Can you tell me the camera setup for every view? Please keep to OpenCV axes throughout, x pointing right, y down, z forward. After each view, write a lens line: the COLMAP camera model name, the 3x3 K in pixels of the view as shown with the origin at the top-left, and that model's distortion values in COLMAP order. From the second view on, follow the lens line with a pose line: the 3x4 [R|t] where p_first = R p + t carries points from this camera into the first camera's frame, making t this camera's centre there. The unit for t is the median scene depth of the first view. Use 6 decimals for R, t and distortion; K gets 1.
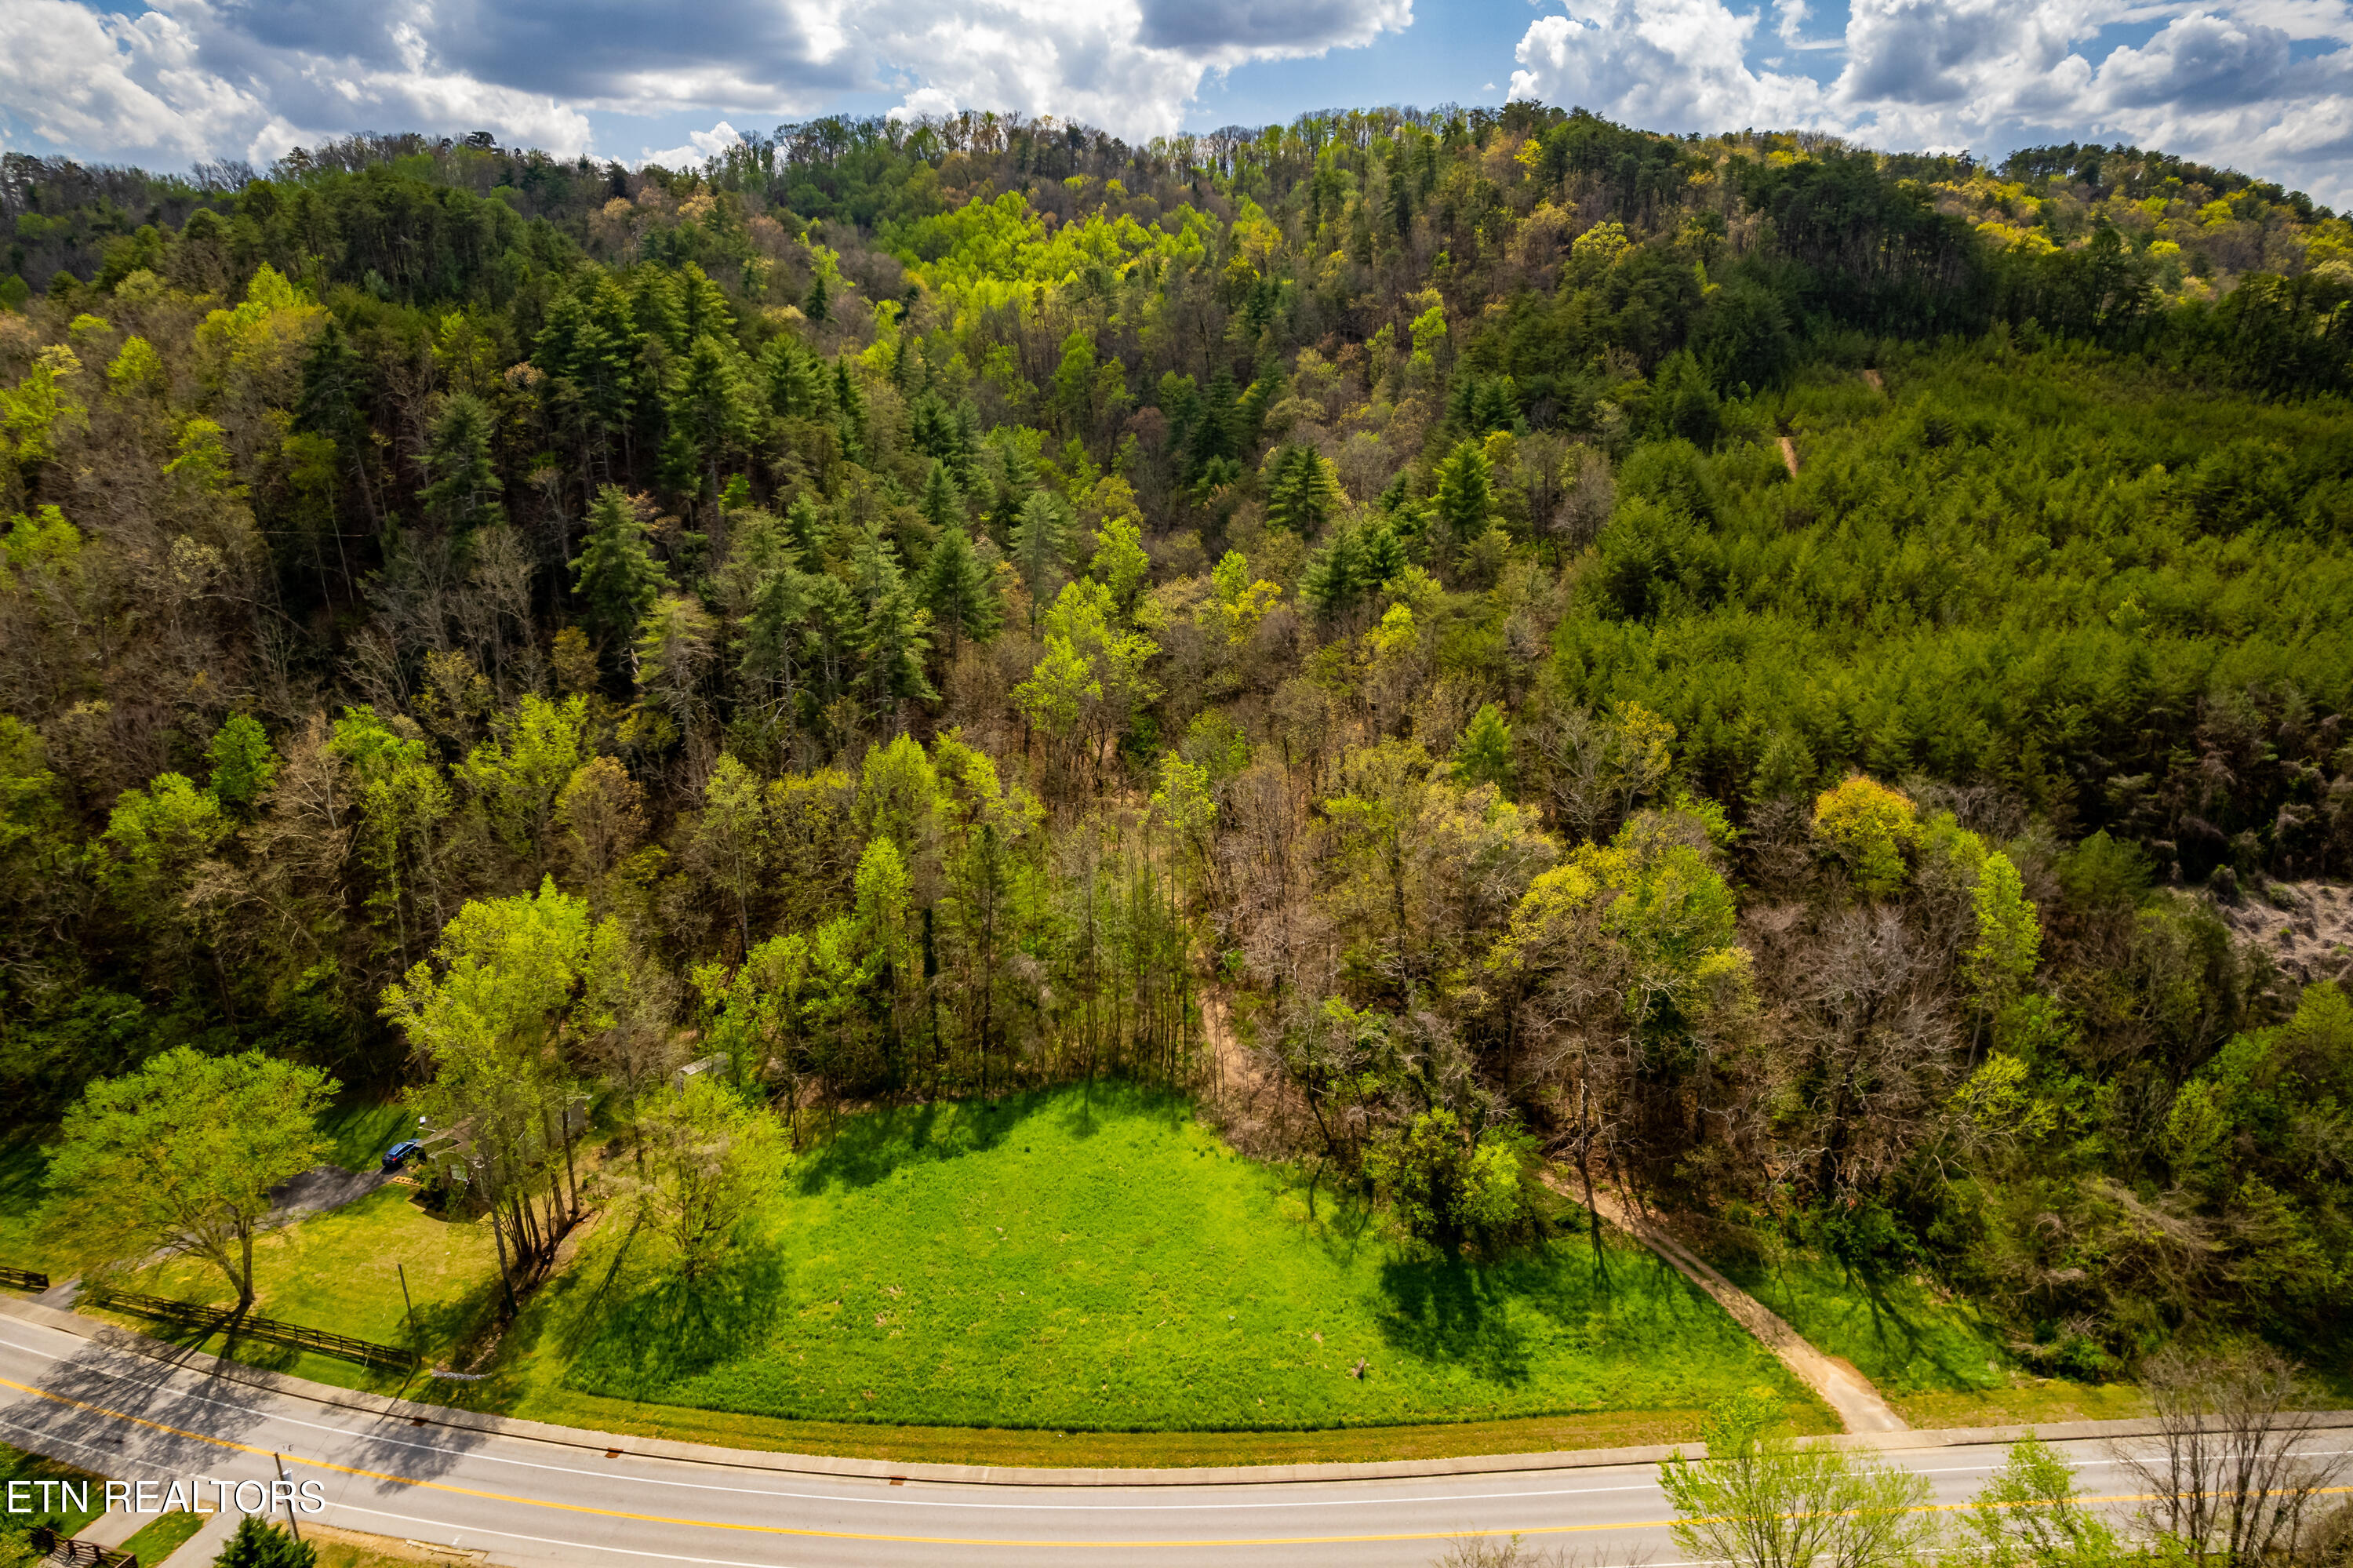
lens RADIAL K [[1498.0, 0, 1171.1], [0, 1498.0, 791.9], [0, 0, 1]] dist [-0.090082, 0.077925]
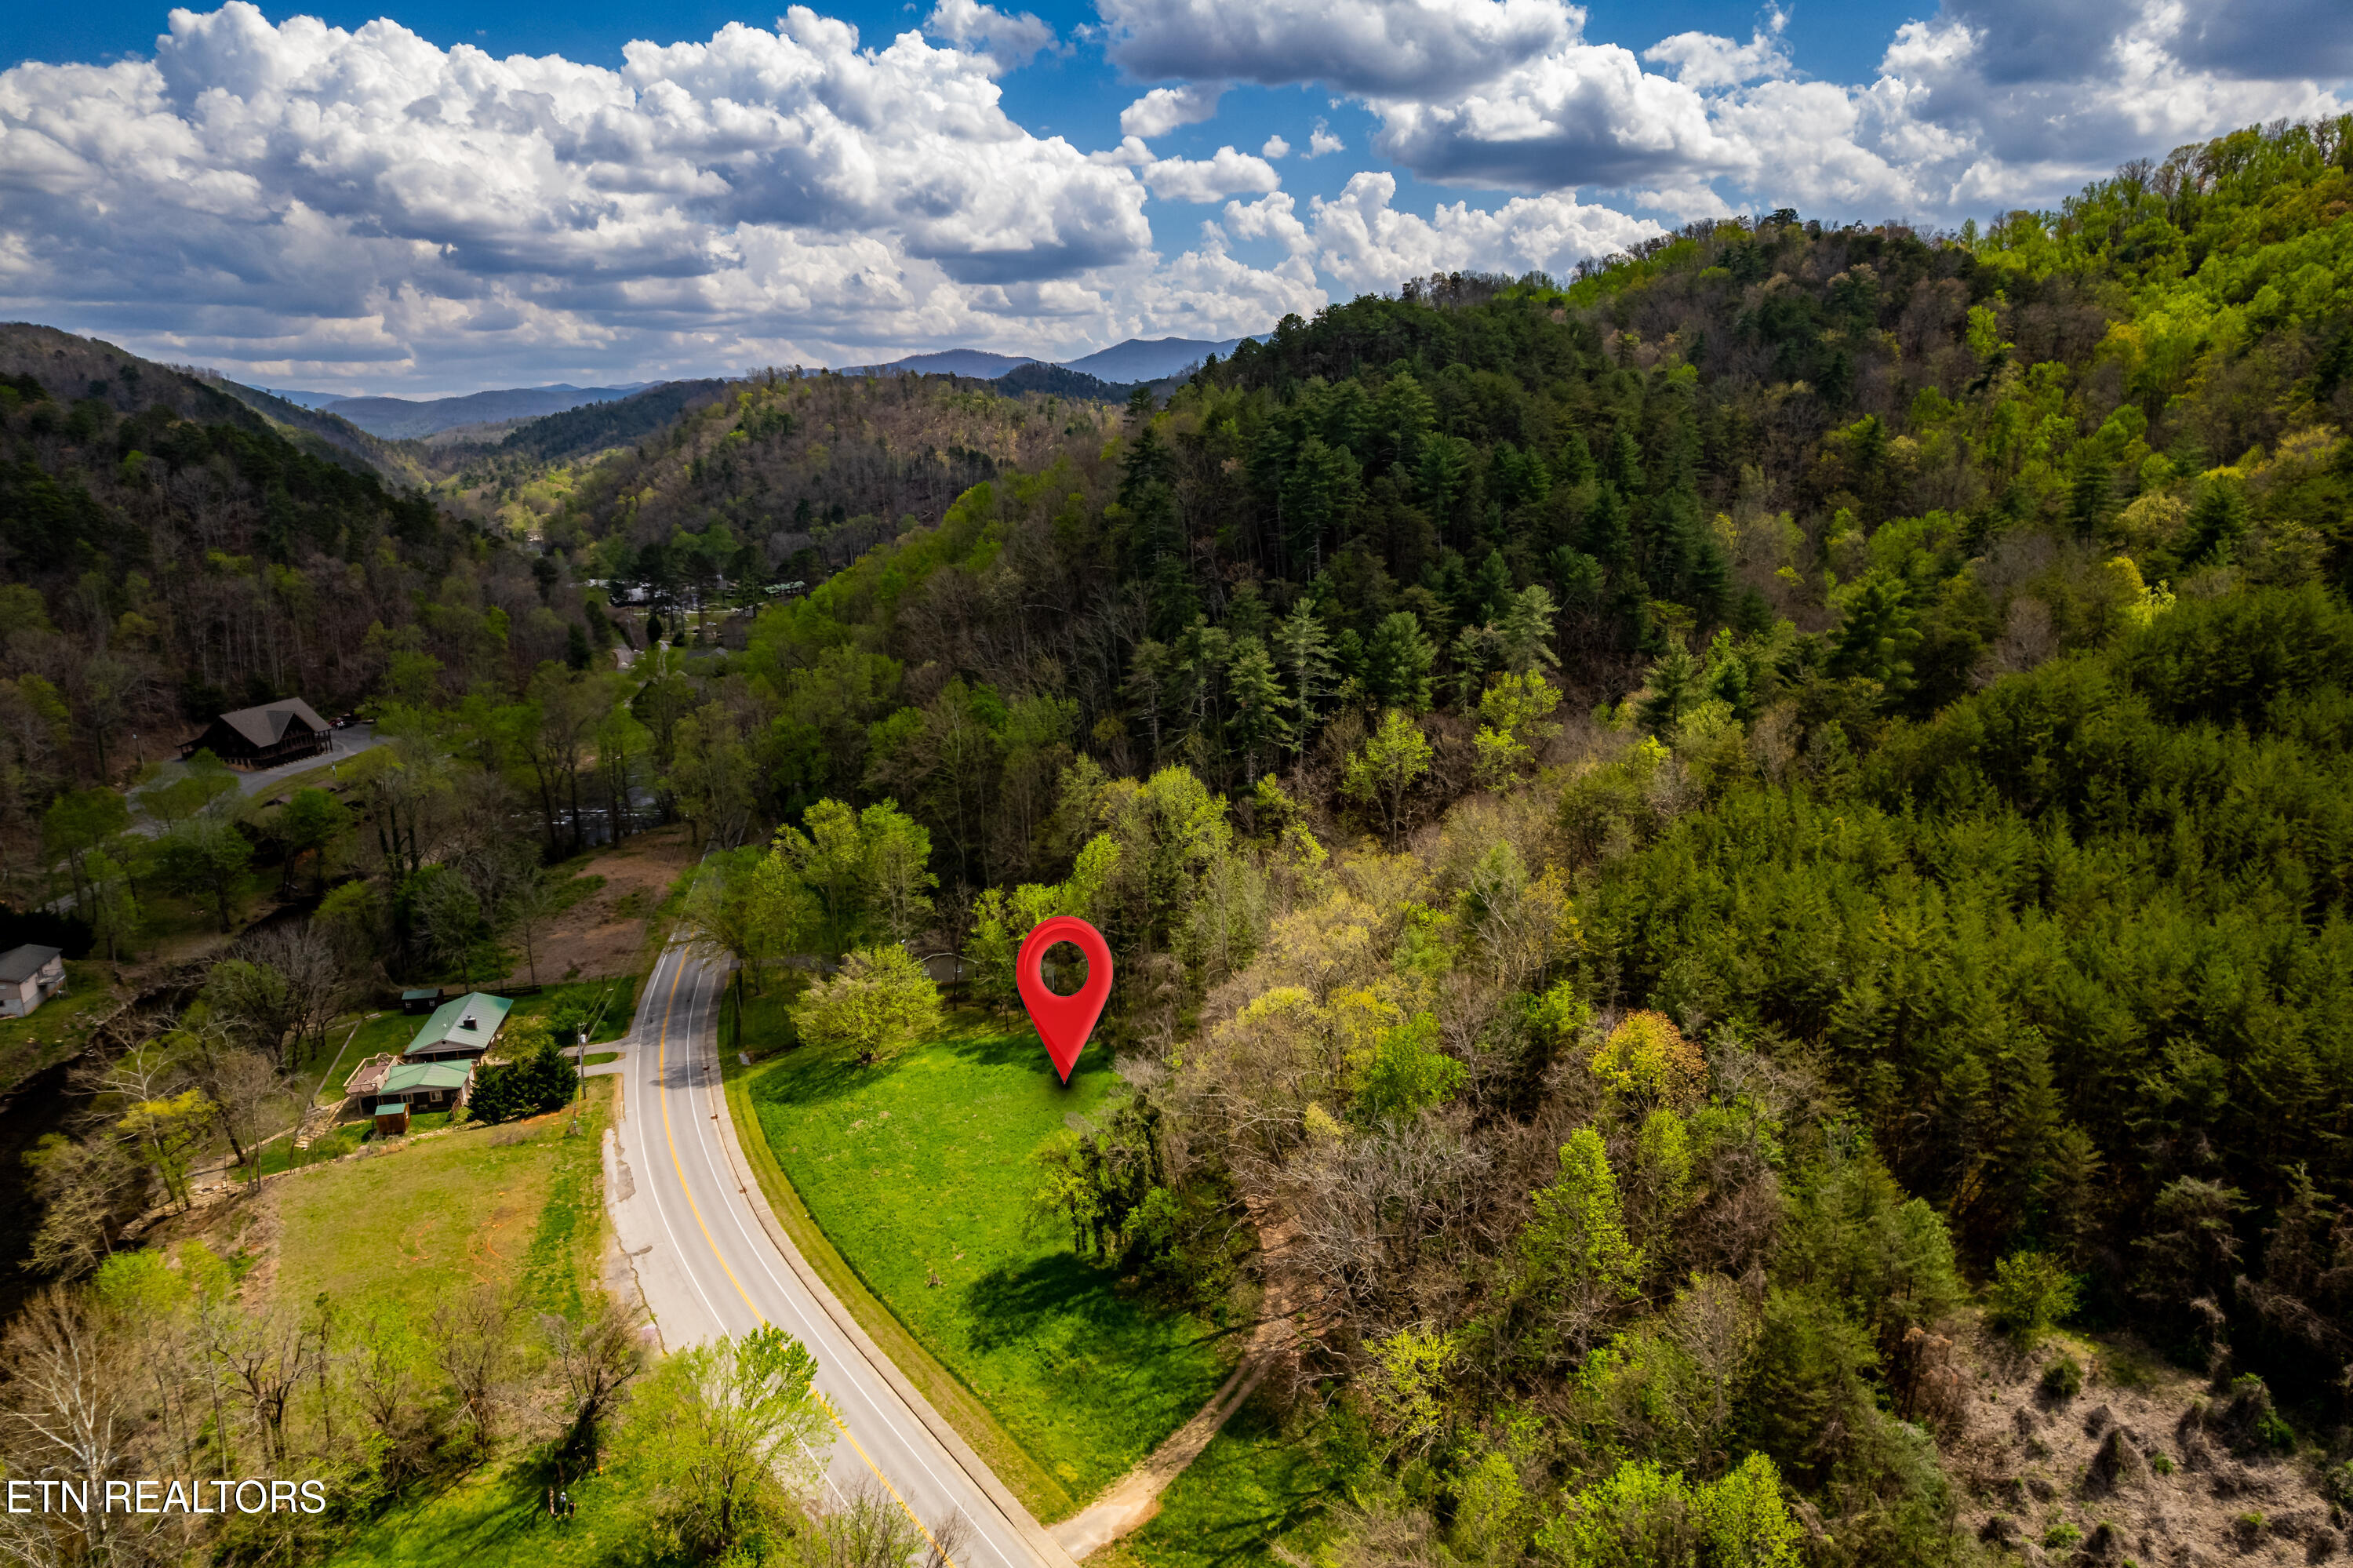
lens RADIAL K [[1502.2, 0, 1171.6], [0, 1502.2, 785.7], [0, 0, 1]] dist [-0.082798, 0.071096]
pose [[0.539562, 0.188807, -0.820503, 1.098850], [-0.208723, 0.974107, 0.086897, -0.166289], [0.815664, 0.124371, 0.564999, 0.346793]]
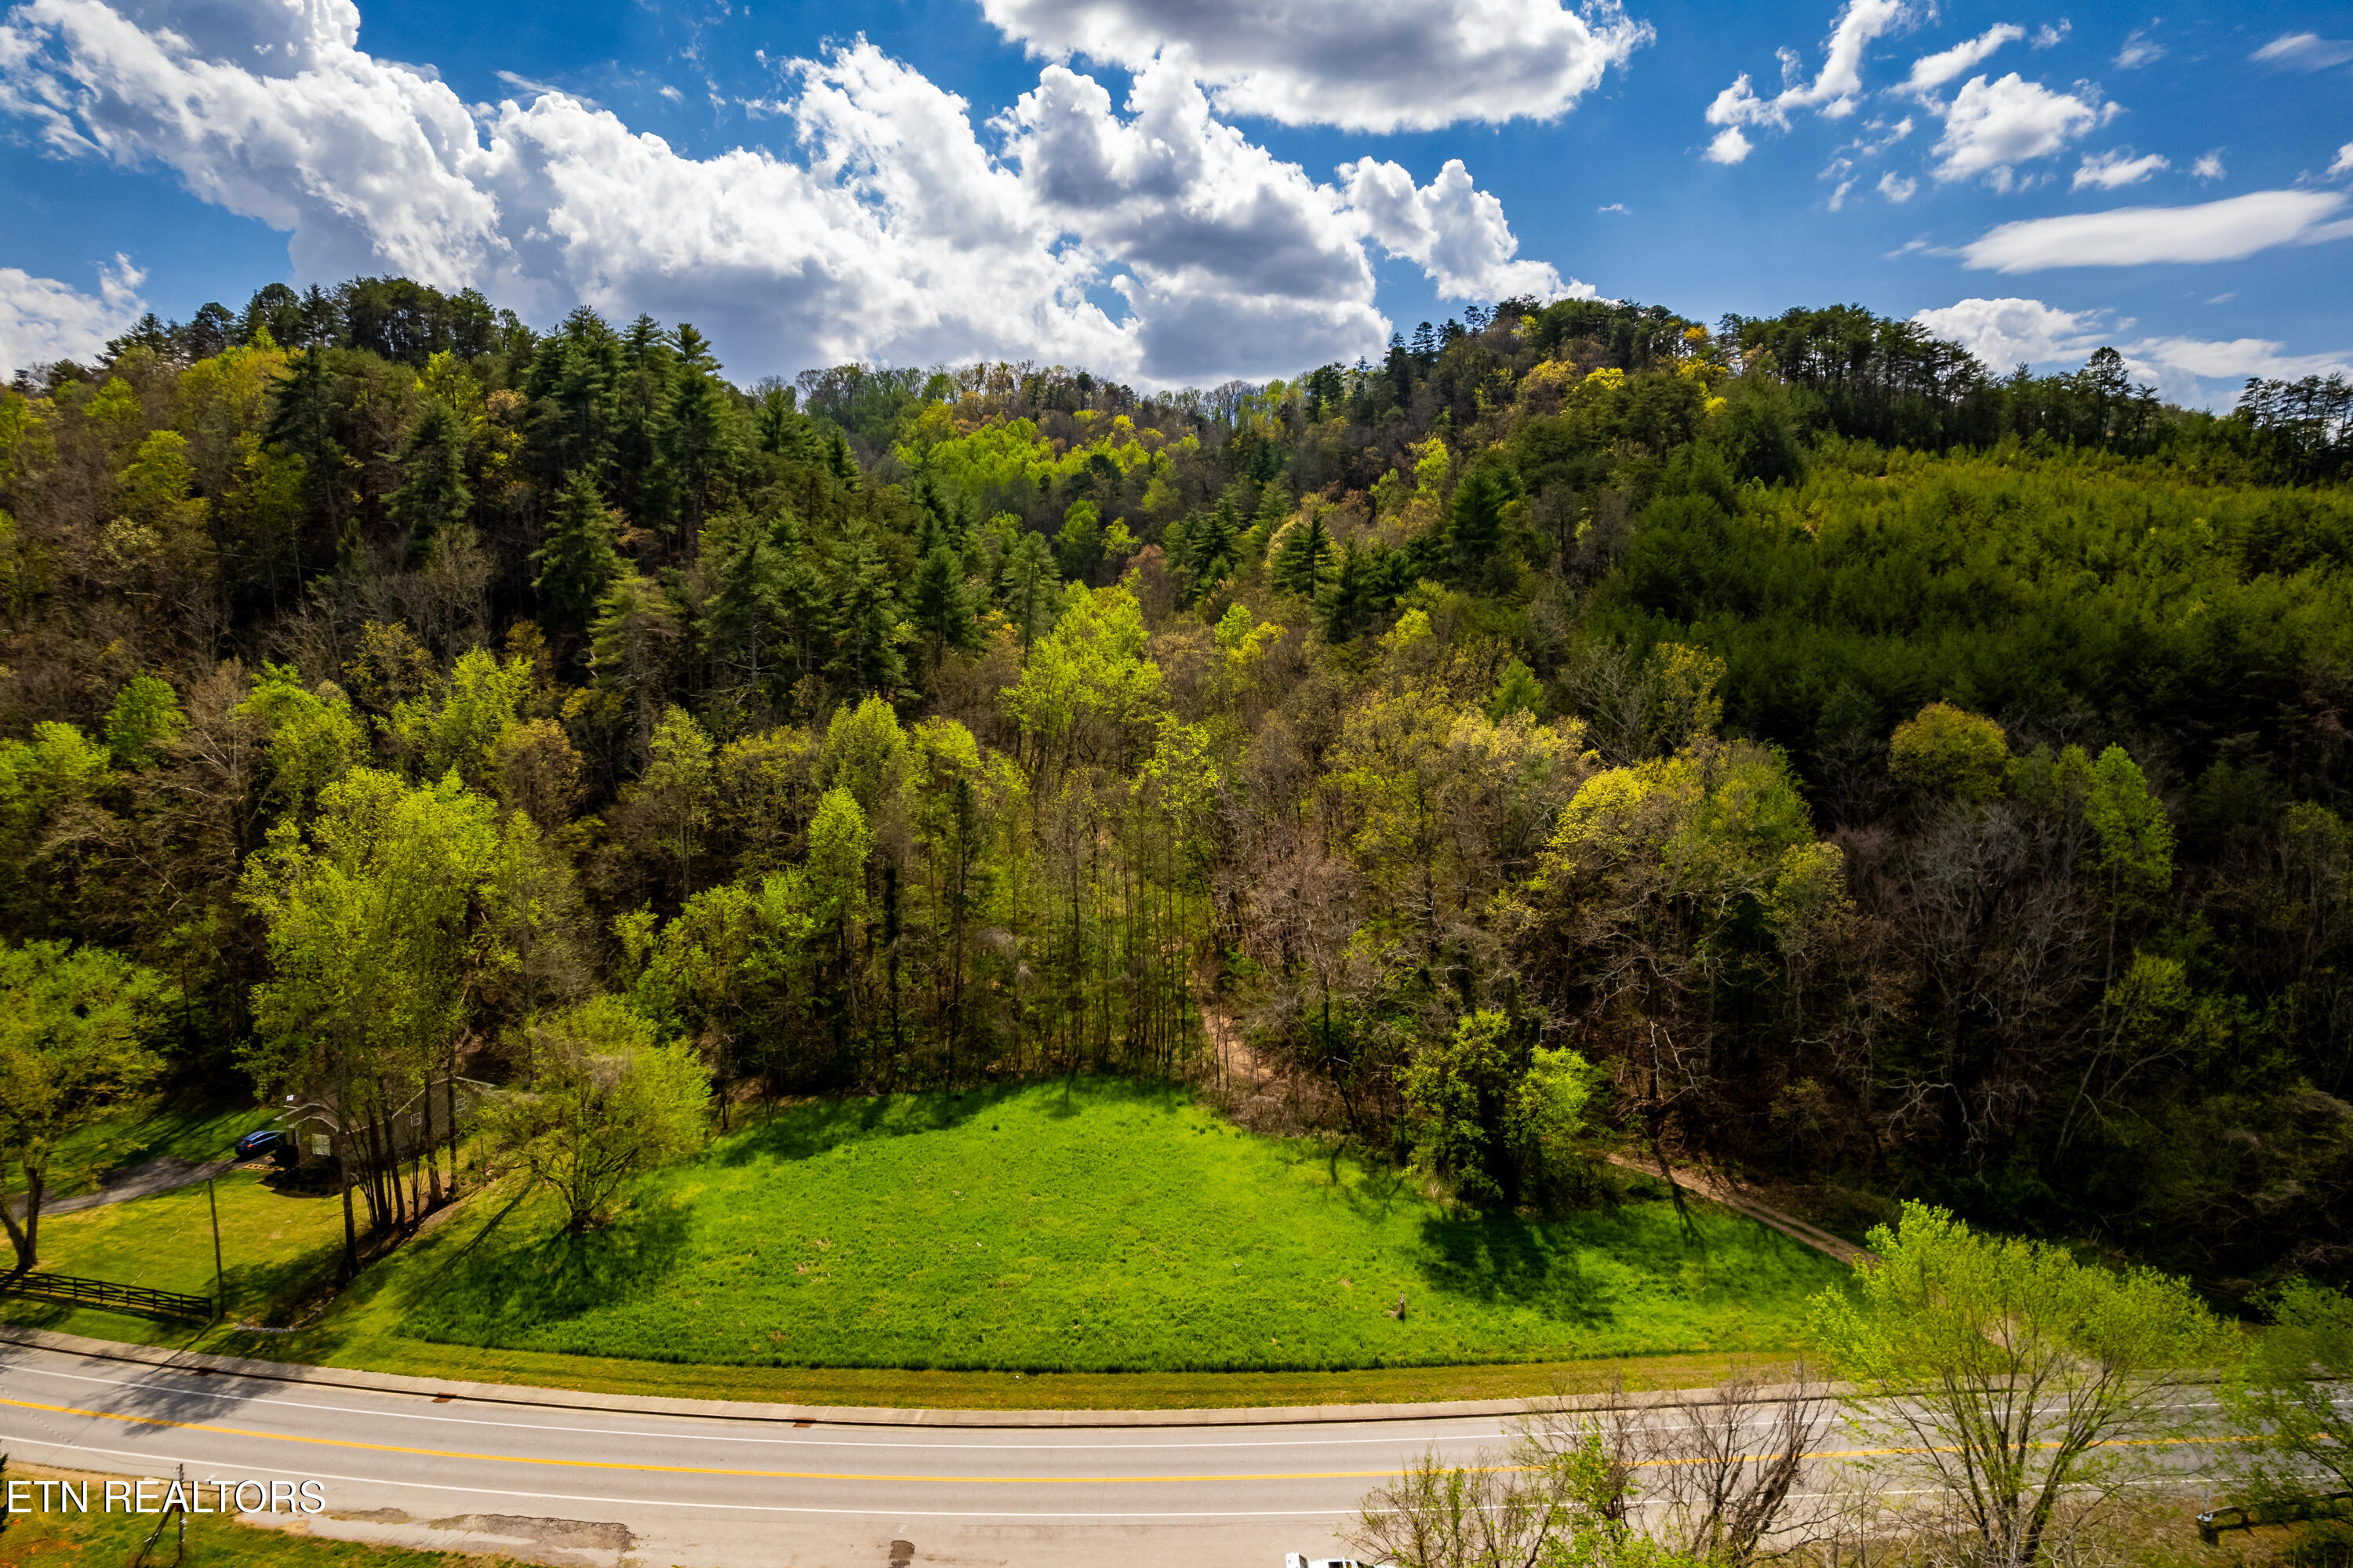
lens RADIAL K [[1502.2, 0, 1171.6], [0, 1502.2, 785.7], [0, 0, 1]] dist [-0.082798, 0.071096]
pose [[0.999987, 0.002141, -0.004694, 0.007938], [-0.003041, 0.979555, -0.201155, 0.249403], [0.004167, 0.201166, 0.979548, 0.148371]]
